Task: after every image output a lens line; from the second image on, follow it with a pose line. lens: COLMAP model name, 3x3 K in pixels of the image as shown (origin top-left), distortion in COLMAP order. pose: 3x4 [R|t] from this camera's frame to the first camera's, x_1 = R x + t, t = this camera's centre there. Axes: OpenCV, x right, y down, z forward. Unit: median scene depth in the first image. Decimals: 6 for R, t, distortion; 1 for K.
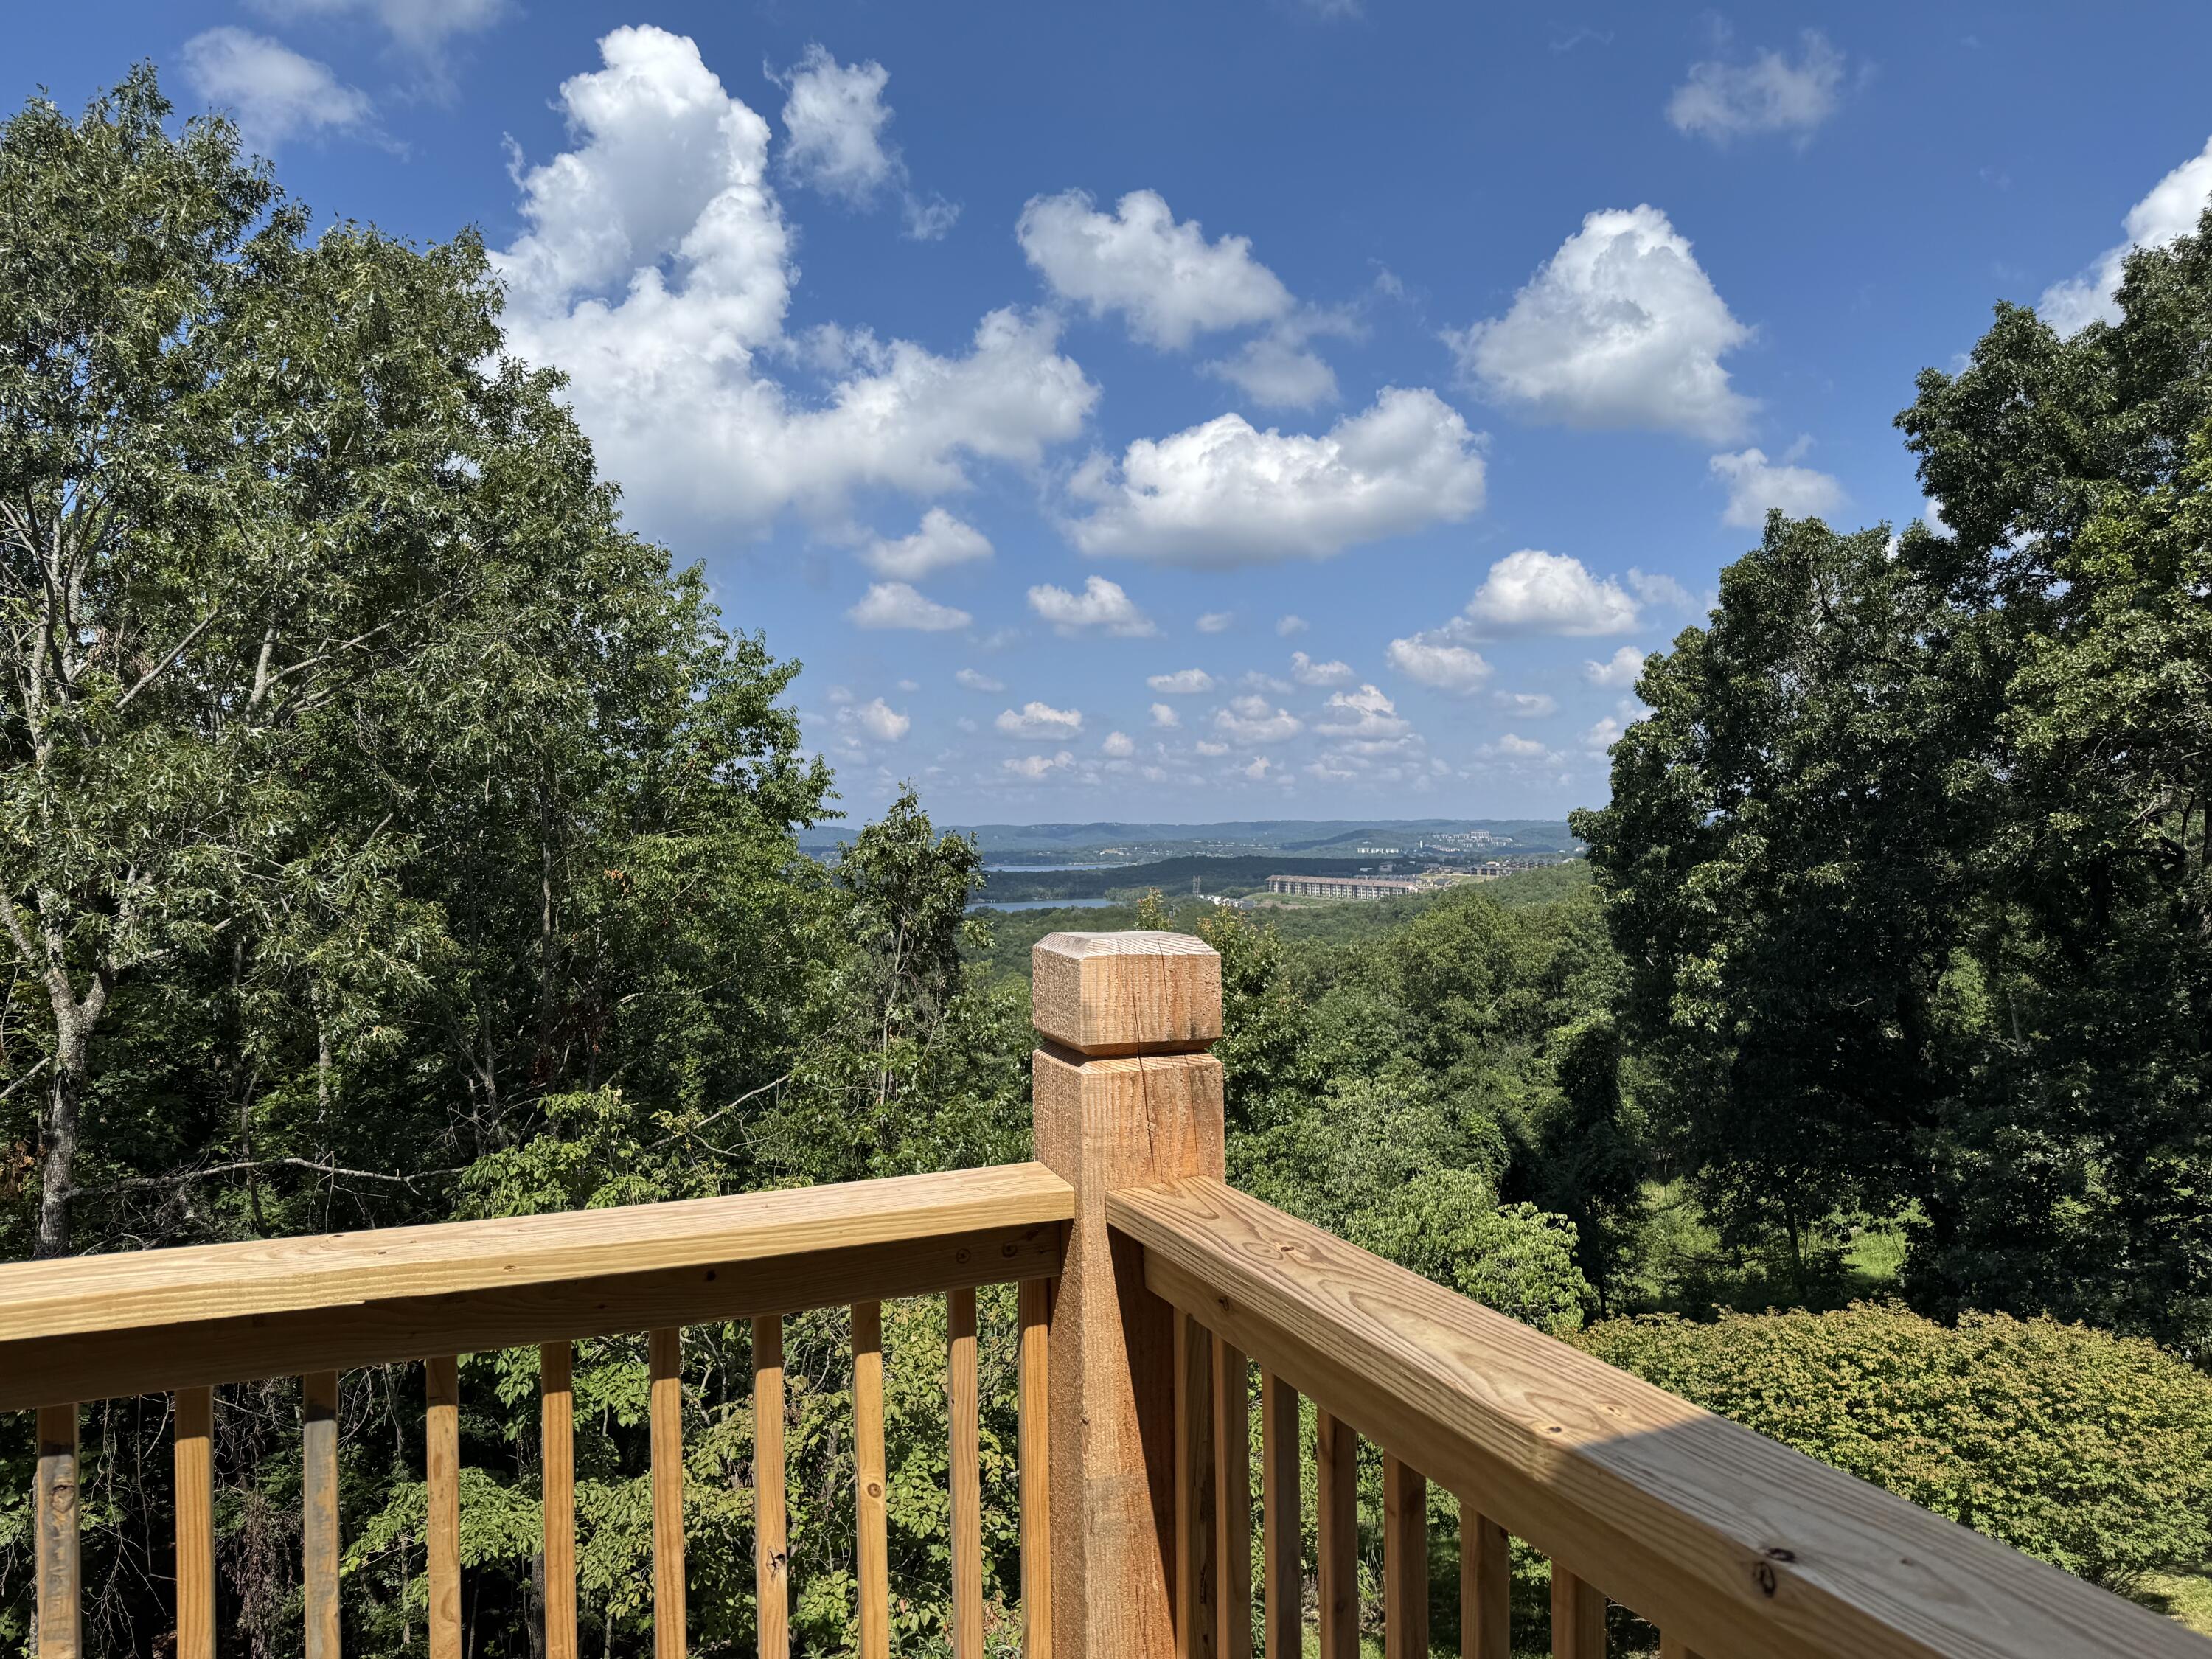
lens RADIAL K [[1546.6, 0, 1111.9], [0, 1546.6, 832.8], [0, 0, 1]] dist [0.002187, 0.000051]
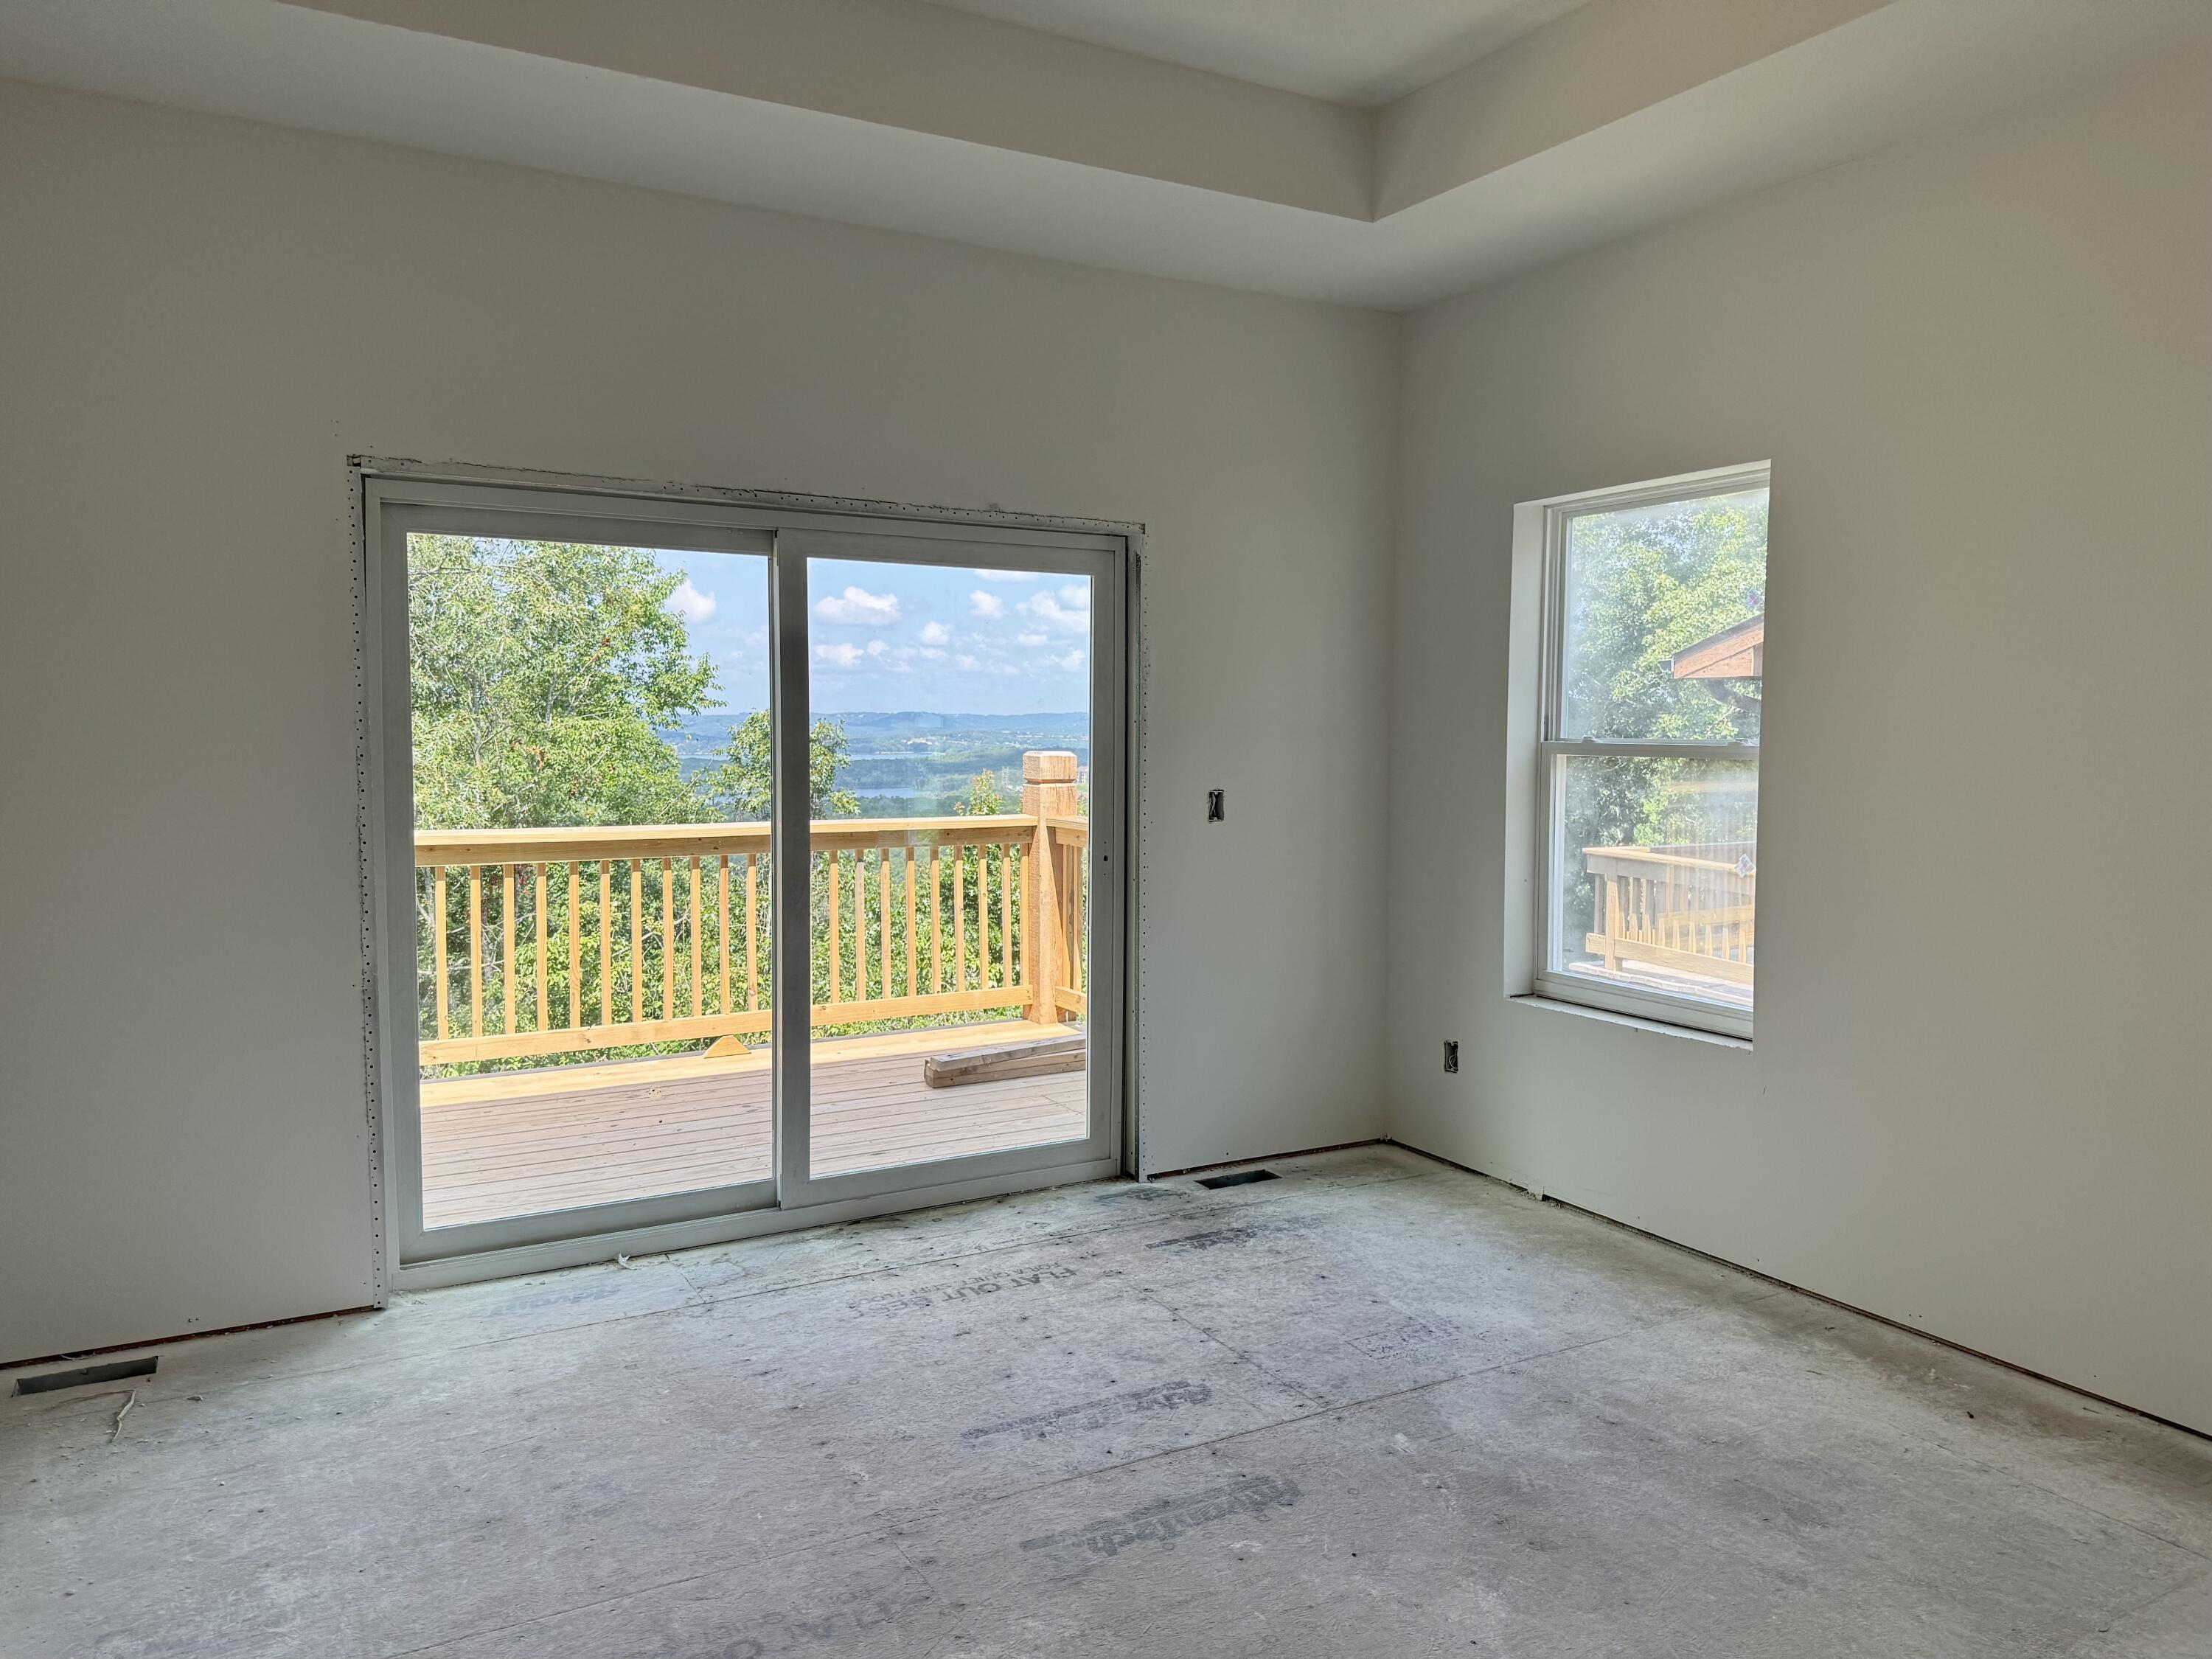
lens RADIAL K [[1546.6, 0, 1109.4], [0, 1546.6, 826.3], [0, 0, 1]] dist [0.002187, 0.000051]
pose [[0.992543, 0.009737, 0.121507, -0.024838], [-0.017734, 0.997733, 0.064914, -0.000051], [-0.120600, -0.066585, 0.990466, -0.224602]]
